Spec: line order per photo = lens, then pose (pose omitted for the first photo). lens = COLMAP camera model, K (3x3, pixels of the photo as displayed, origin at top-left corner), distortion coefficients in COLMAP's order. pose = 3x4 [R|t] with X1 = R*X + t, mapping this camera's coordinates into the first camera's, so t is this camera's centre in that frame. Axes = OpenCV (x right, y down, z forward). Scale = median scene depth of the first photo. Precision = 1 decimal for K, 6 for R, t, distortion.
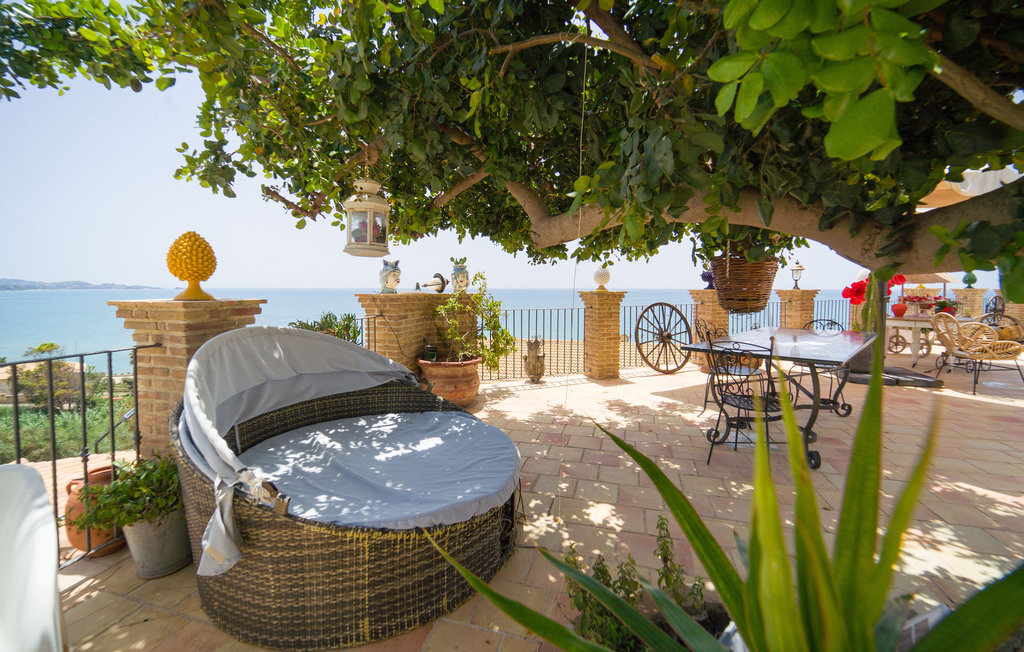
lens RADIAL K [[425.9, 0, 507.2], [0, 425.9, 303.1], [0, 0, 1]] dist [-0.000796, 0.000265]
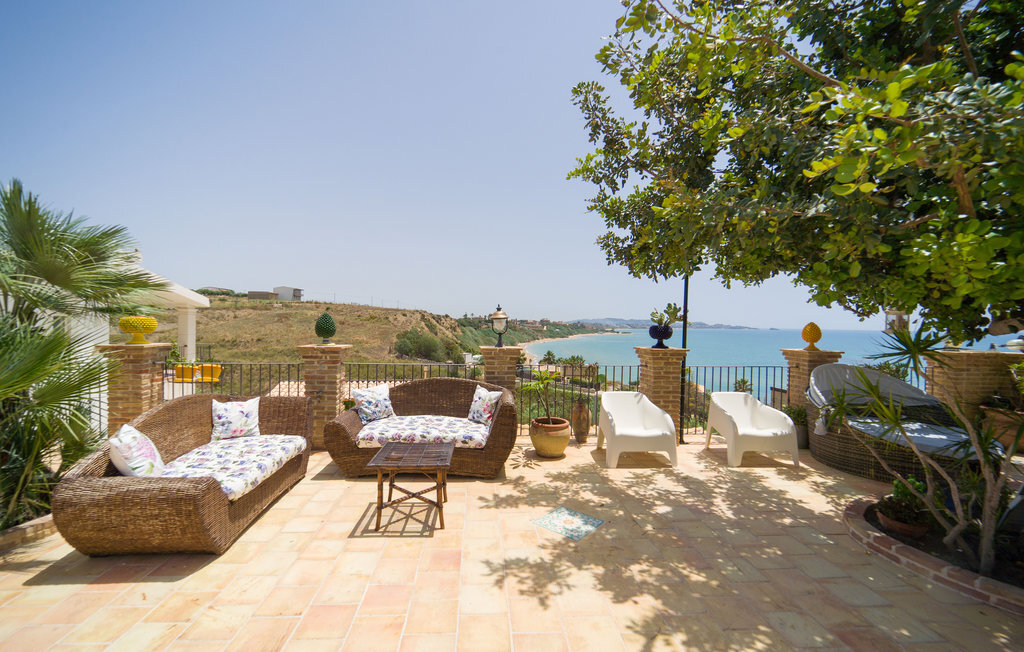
lens RADIAL K [[413.0, 0, 512.0], [0, 413.0, 326.0], [0, 0, 1]] dist [-0.001366, -0.000050]
pose [[0.335495, 0.008415, -0.942004, 0.973318], [-0.051678, 0.998619, -0.009485, -0.037784], [0.940624, 0.051863, 0.335466, -1.502978]]
